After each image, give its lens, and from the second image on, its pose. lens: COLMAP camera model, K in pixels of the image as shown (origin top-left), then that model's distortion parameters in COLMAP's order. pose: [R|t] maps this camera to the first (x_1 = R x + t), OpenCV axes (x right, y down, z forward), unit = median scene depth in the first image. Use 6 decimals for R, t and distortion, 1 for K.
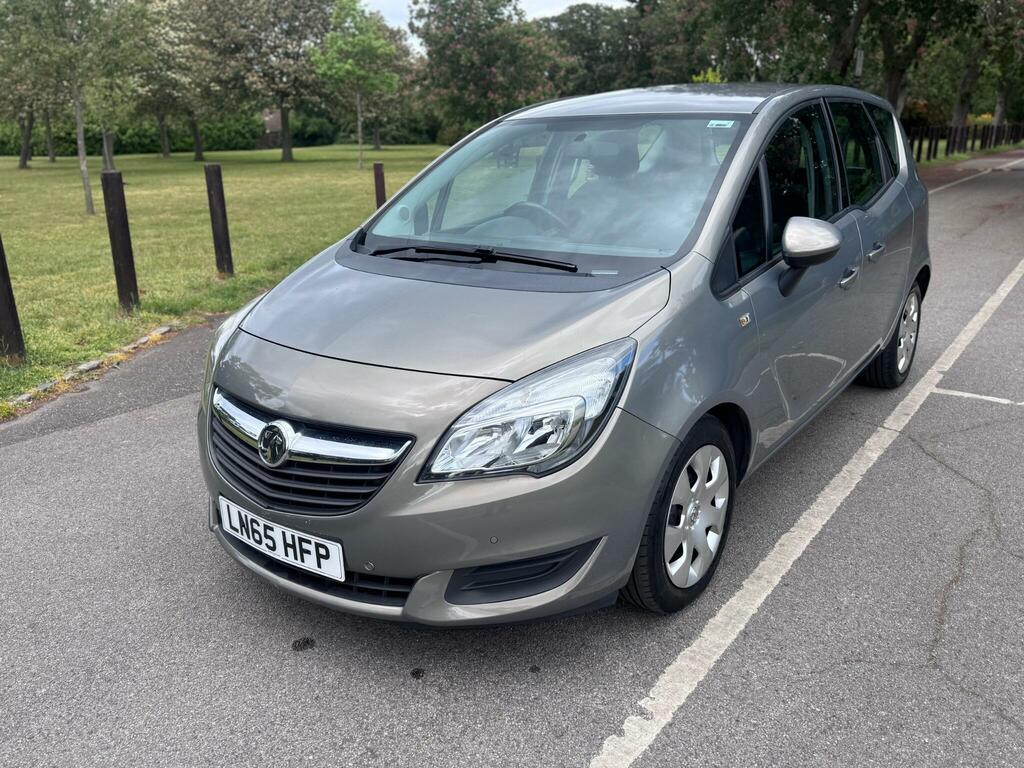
lens RADIAL K [[796.7, 0, 513.8], [0, 796.7, 403.3], [0, 0, 1]] dist [0.114157, -0.004906]
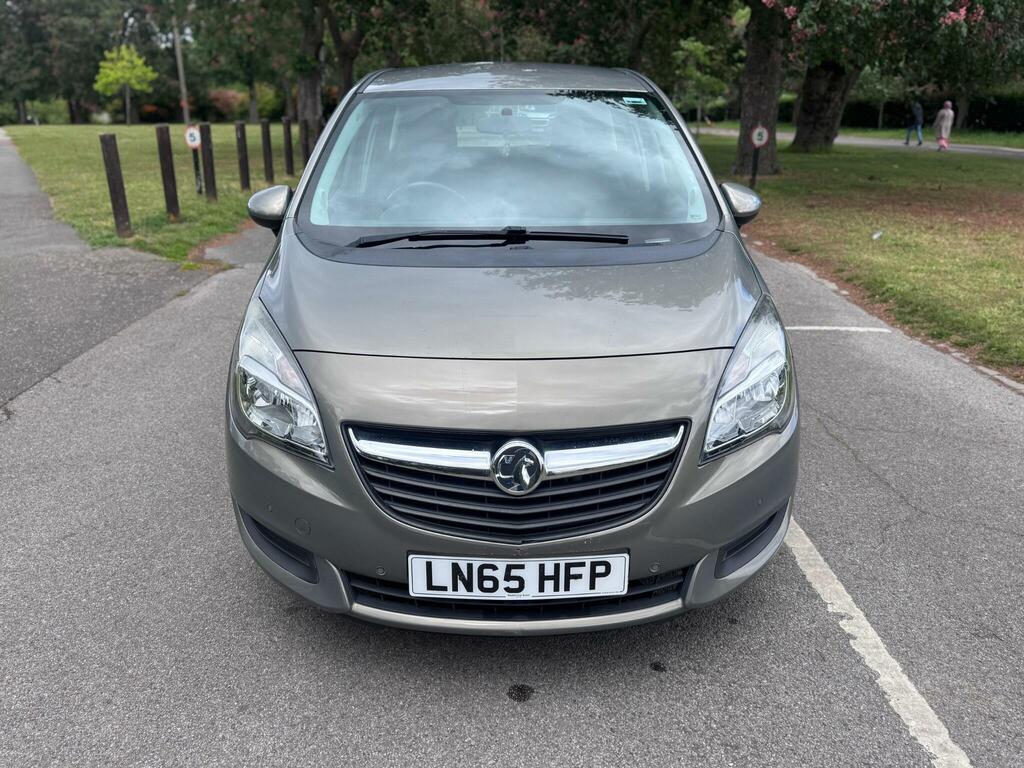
lens RADIAL K [[813.3, 0, 512.0], [0, 813.3, 384.0], [0, 0, 1]] dist [0.148826, -0.236367]
pose [[0.791204, -0.184811, 0.582958, -0.789969], [0.184386, 0.980975, 0.060738, -0.091357], [-0.583093, 0.059433, 0.810229, 0.290563]]
